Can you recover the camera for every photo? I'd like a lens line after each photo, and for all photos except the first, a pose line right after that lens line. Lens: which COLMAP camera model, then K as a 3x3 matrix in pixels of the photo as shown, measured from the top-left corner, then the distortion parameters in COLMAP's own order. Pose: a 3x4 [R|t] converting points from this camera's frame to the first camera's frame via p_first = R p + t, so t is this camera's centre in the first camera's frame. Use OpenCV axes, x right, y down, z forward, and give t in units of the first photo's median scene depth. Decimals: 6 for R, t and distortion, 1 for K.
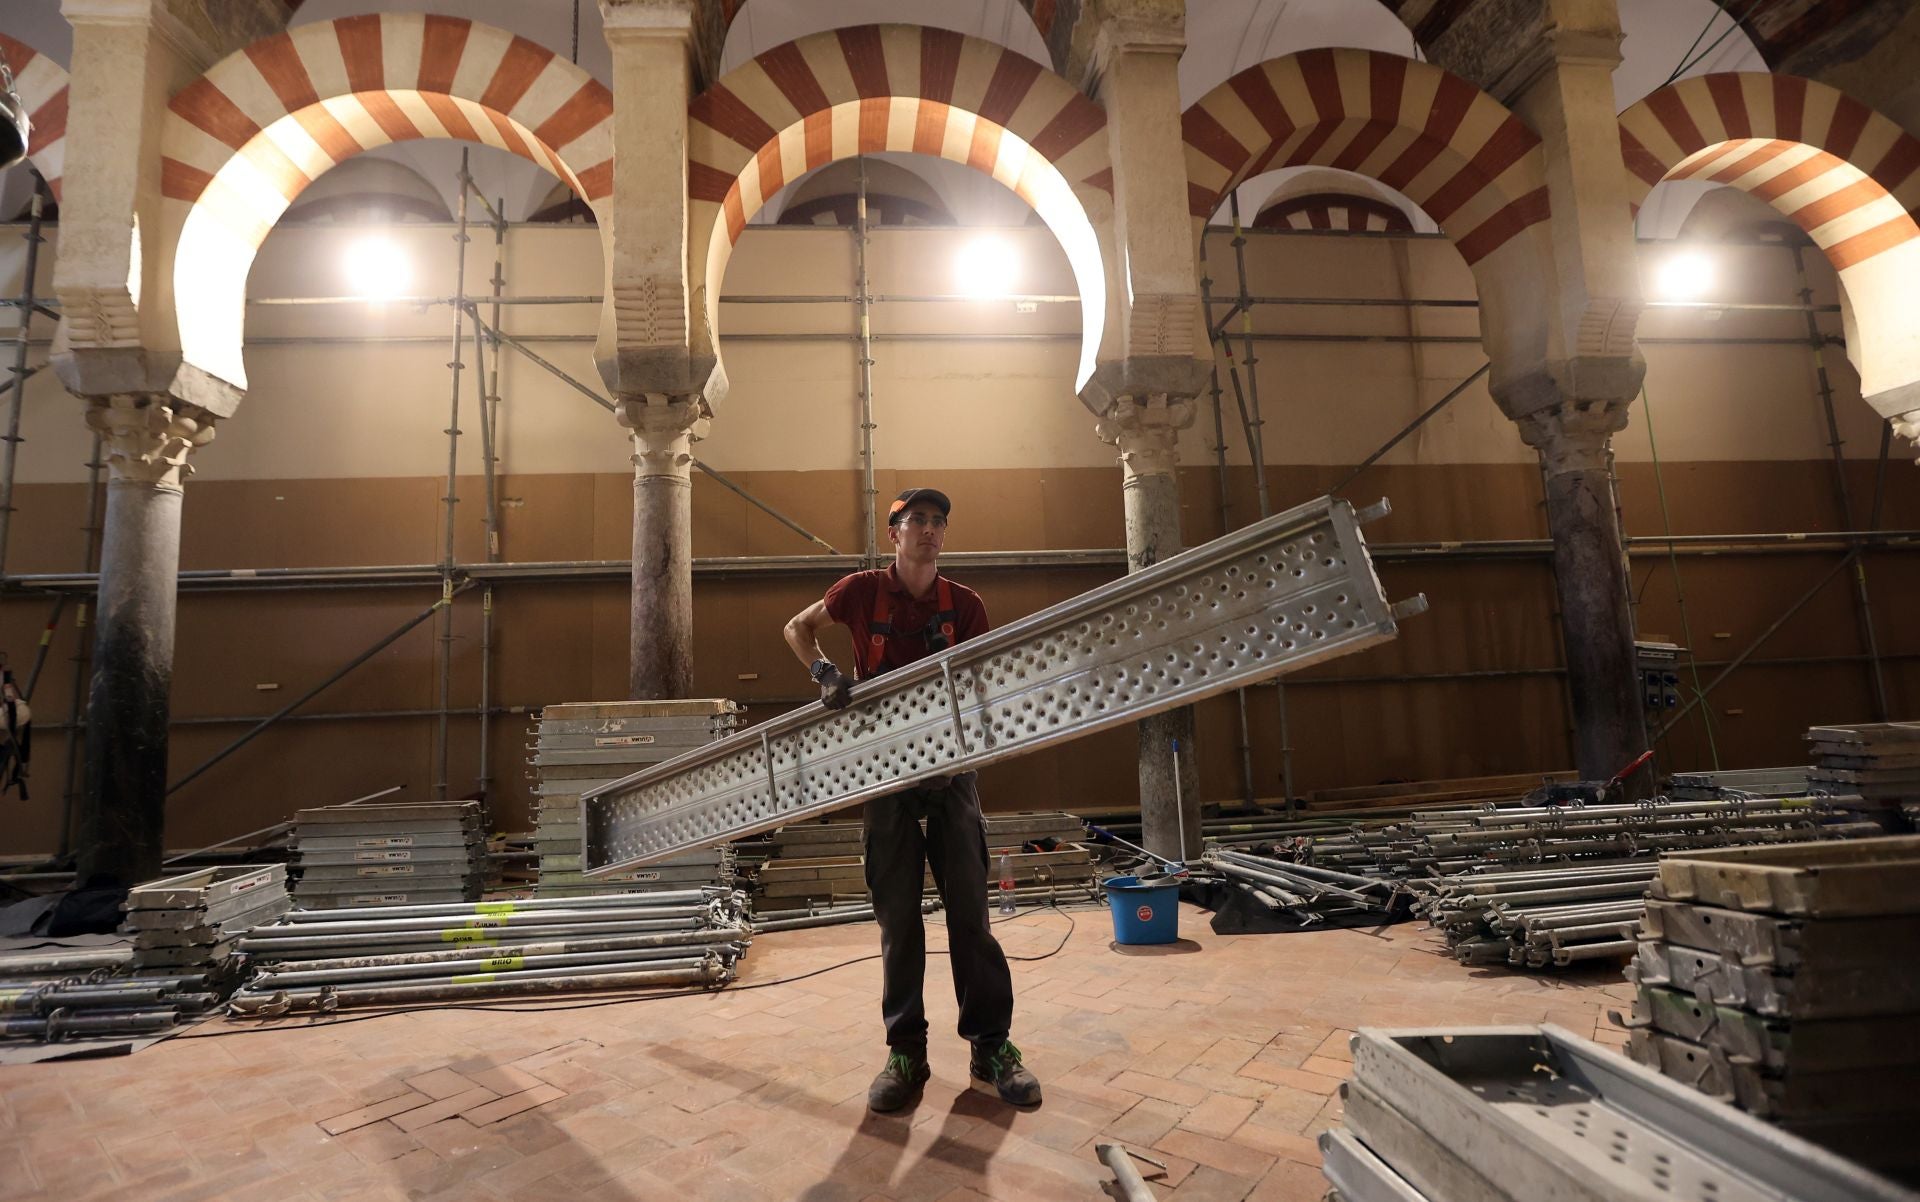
lens RADIAL K [[866.8, 0, 927.0], [0, 866.8, 599.3], [0, 0, 1]] dist [-0.037322, -0.000011]
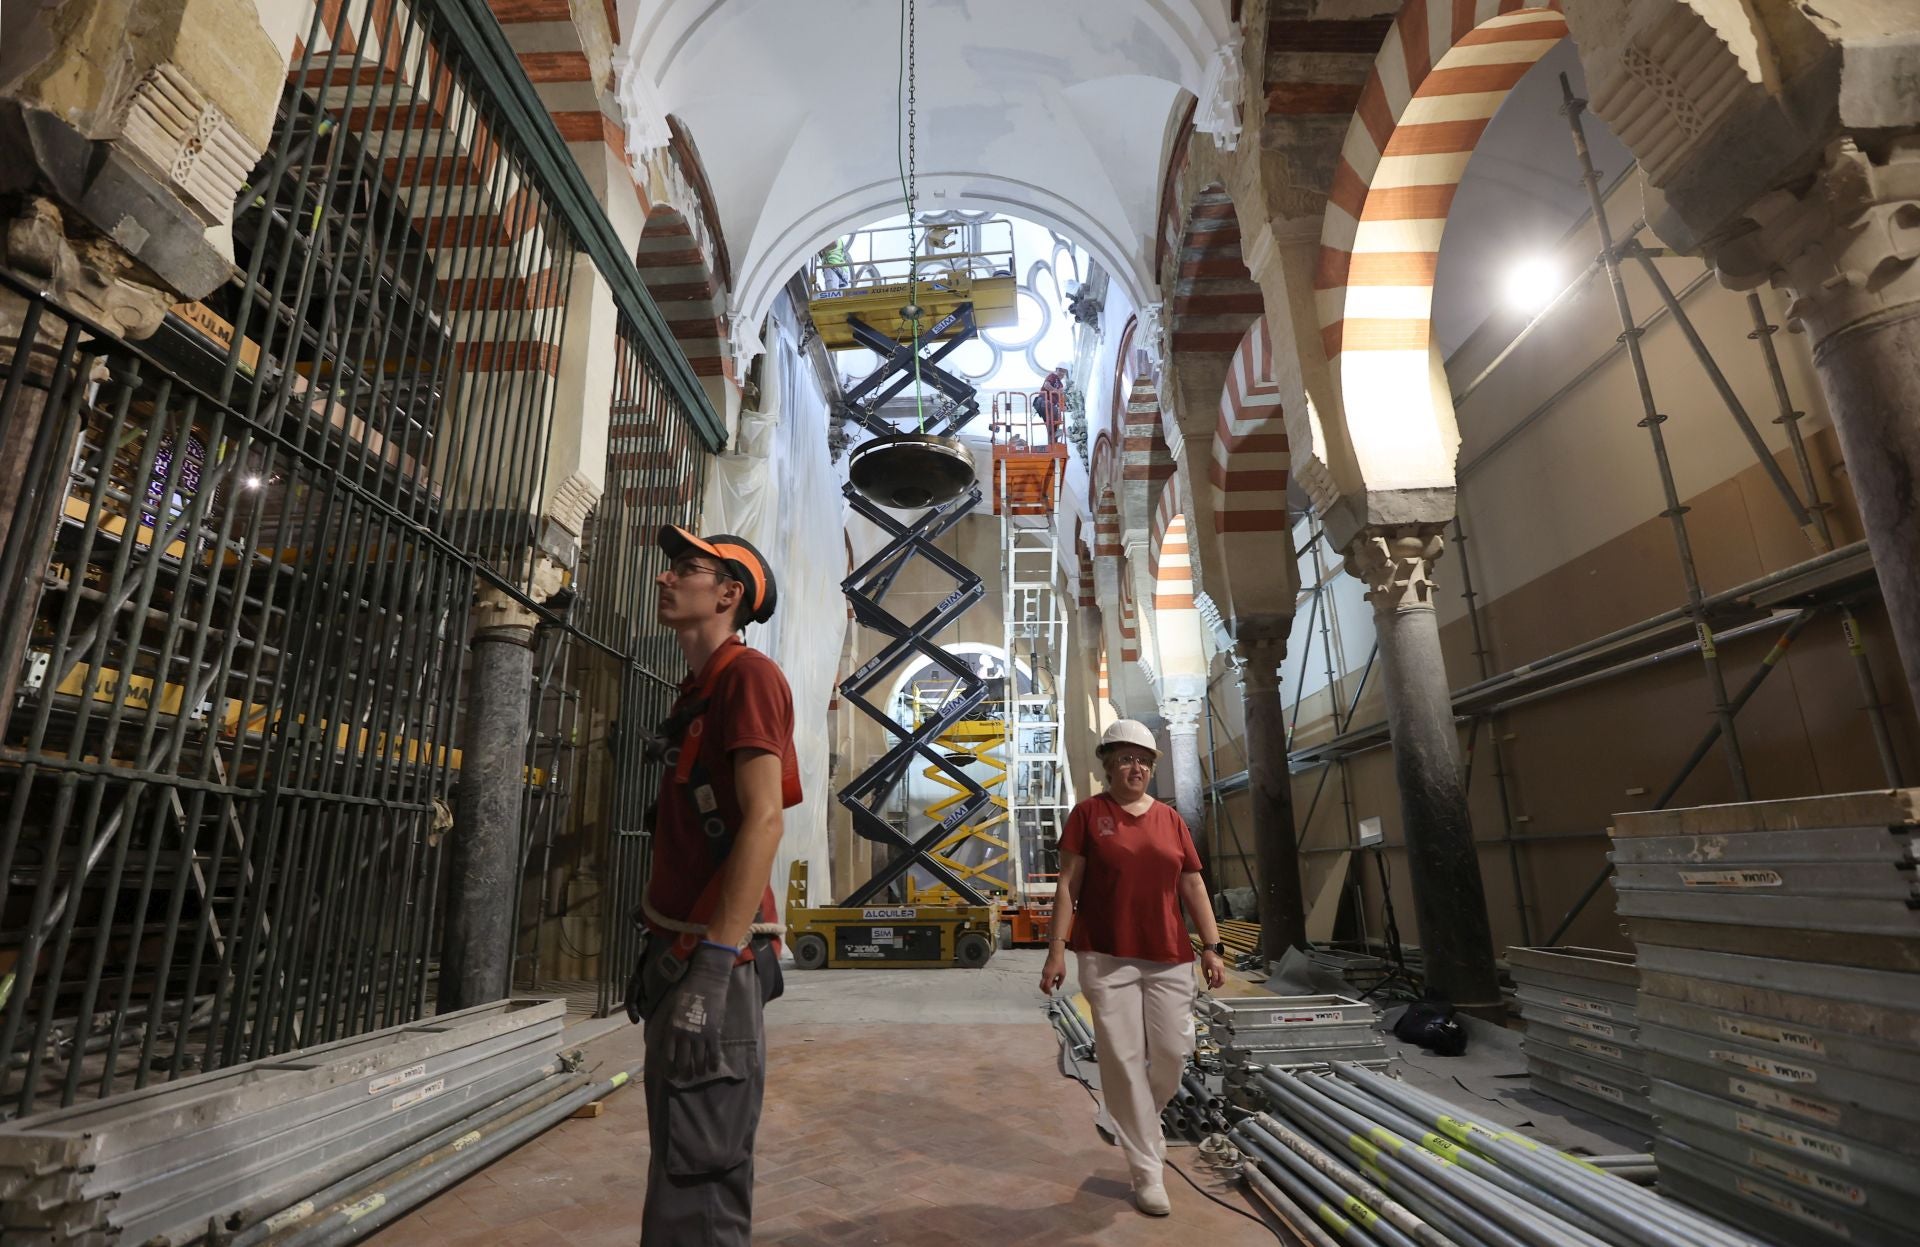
lens RADIAL K [[882.2, 0, 961.3], [0, 882.2, 627.9], [0, 0, 1]] dist [-0.052632, 0.019740]
pose [[-0.113283, -0.223716, -0.968049, 0.187437], [0.143551, 0.960412, -0.238749, 0.066234], [0.983138, -0.166011, -0.076684, 0.530309]]
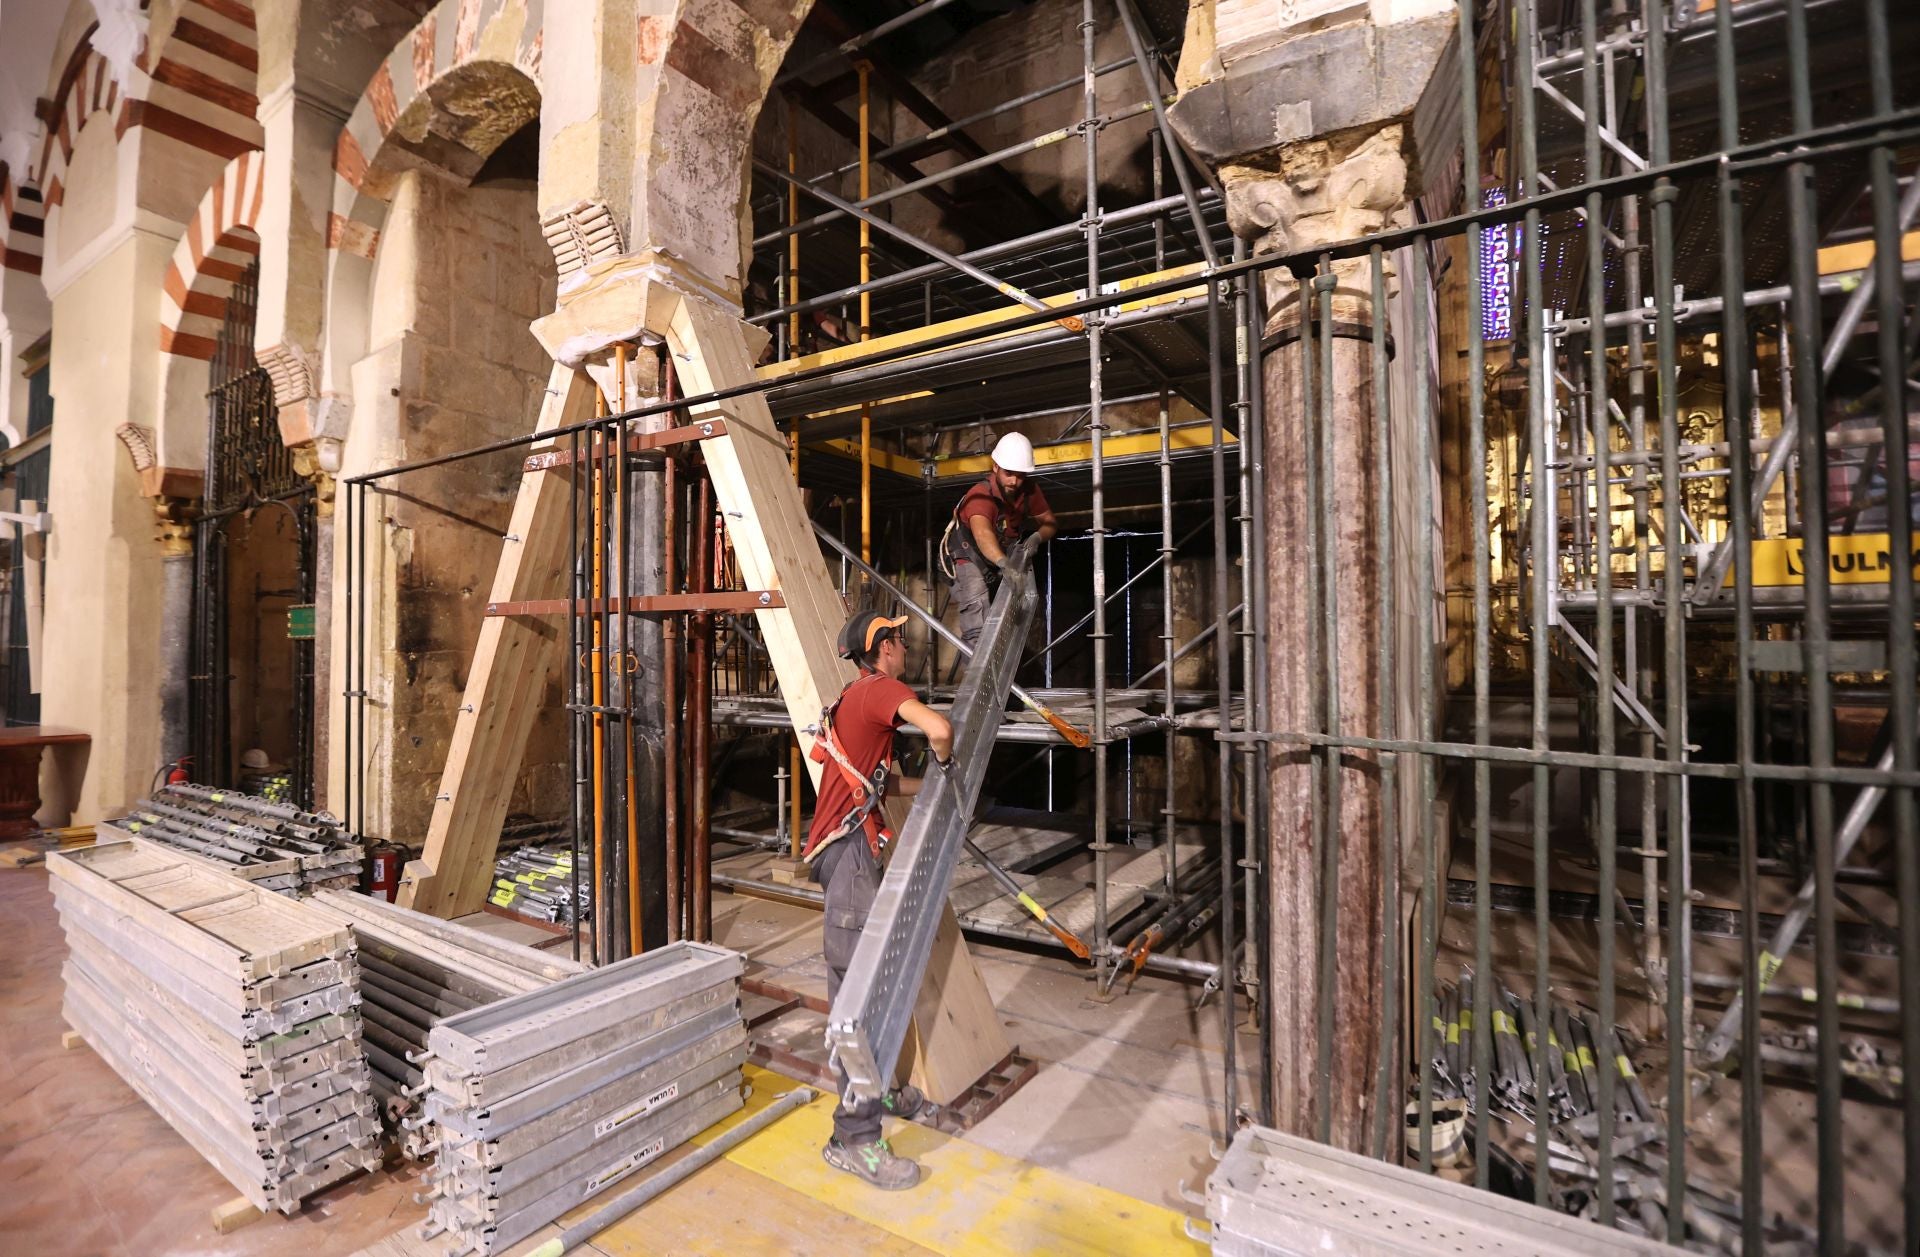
lens RADIAL K [[880.4, 0, 947.6], [0, 880.4, 620.5], [0, 0, 1]] dist [-0.041045, 0.012624]
pose [[-0.786088, 0.058879, 0.615304, -0.356428], [-0.042604, 0.987924, -0.148964, -0.037649], [-0.616645, -0.143313, -0.774087, 0.447632]]
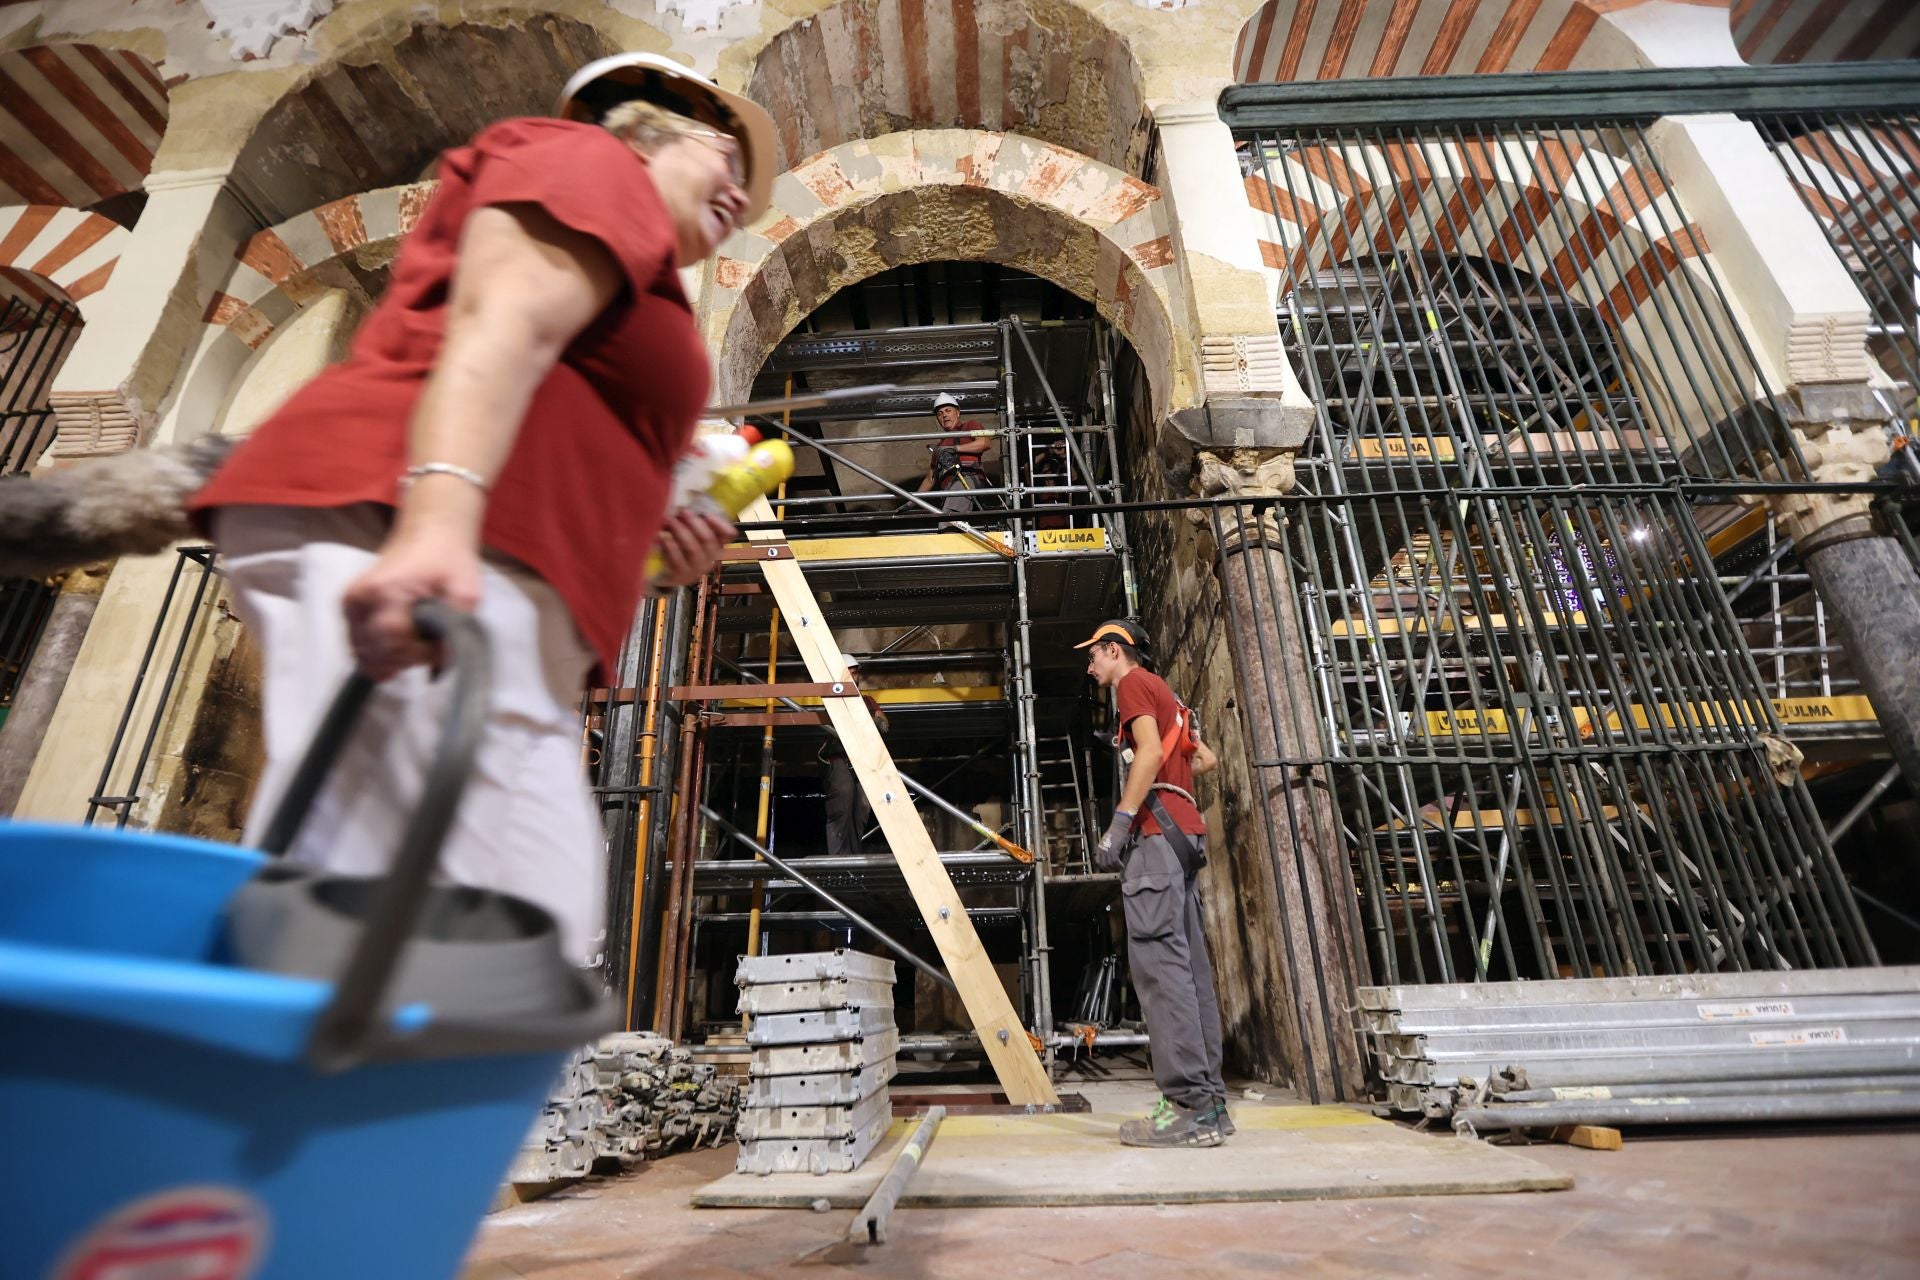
lens RADIAL K [[873.6, 0, 949.0], [0, 873.6, 636.6], [0, 0, 1]] dist [-0.053135, 0.019188]
pose [[-0.988655, 0.108294, 0.104085, -0.004399], [0.040297, 0.858787, -0.510746, 0.216911], [-0.144697, -0.500757, -0.853408, 0.686617]]
